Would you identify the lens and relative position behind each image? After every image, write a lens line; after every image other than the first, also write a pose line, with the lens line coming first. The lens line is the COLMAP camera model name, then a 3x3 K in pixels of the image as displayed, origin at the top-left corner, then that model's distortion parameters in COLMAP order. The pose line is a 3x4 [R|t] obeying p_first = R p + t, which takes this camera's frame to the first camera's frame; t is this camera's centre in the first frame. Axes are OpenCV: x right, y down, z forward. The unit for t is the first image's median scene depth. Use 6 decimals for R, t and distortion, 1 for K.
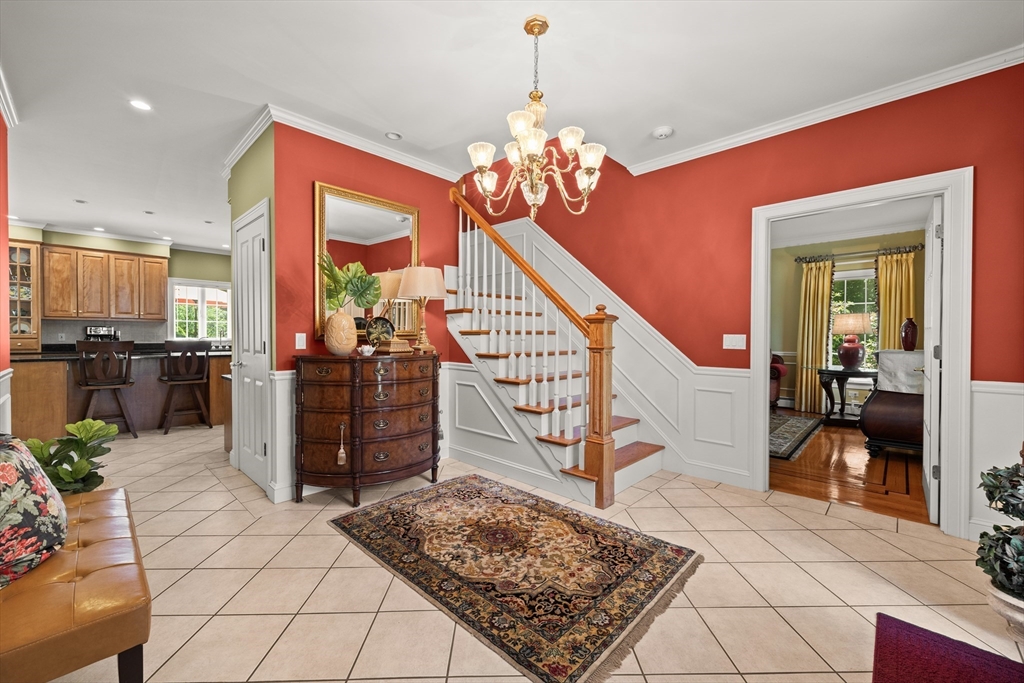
lens RADIAL K [[411.4, 0, 512.0], [0, 411.4, 341.5], [0, 0, 1]] dist [0.008705, 0.000095]
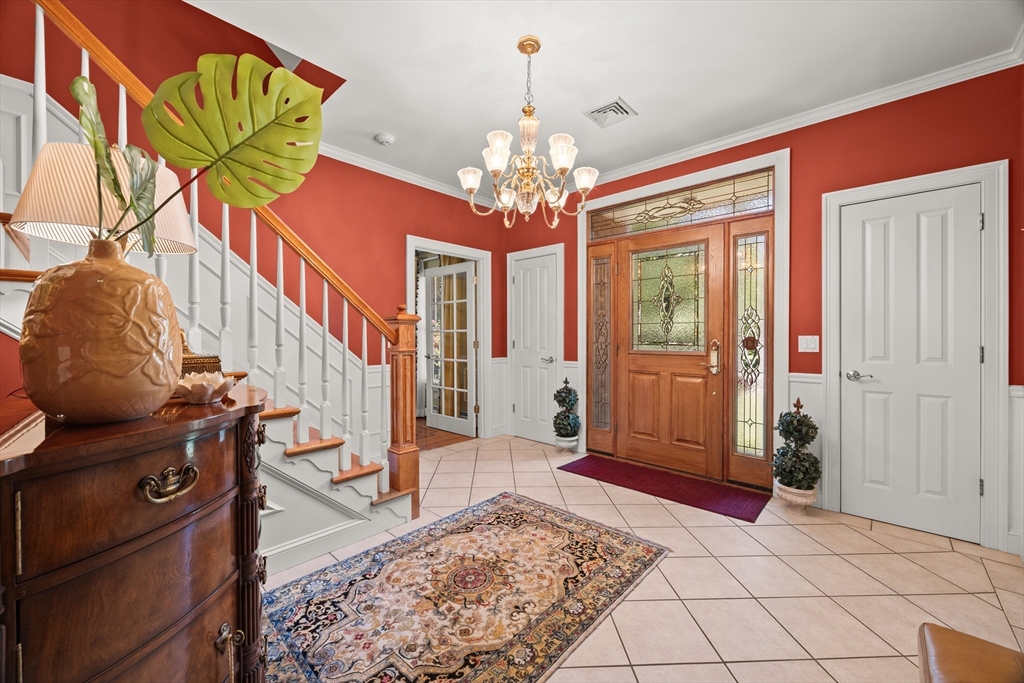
lens RADIAL K [[400.9, 0, 512.0], [0, 400.9, 341.5], [0, 0, 1]] dist [-0.000869, 0.000035]
pose [[-0.015467, -0.021278, 0.999654, -0.880834], [0.017206, 0.999620, 0.021543, -0.026948], [-0.999732, 0.017533, -0.015095, 0.968194]]
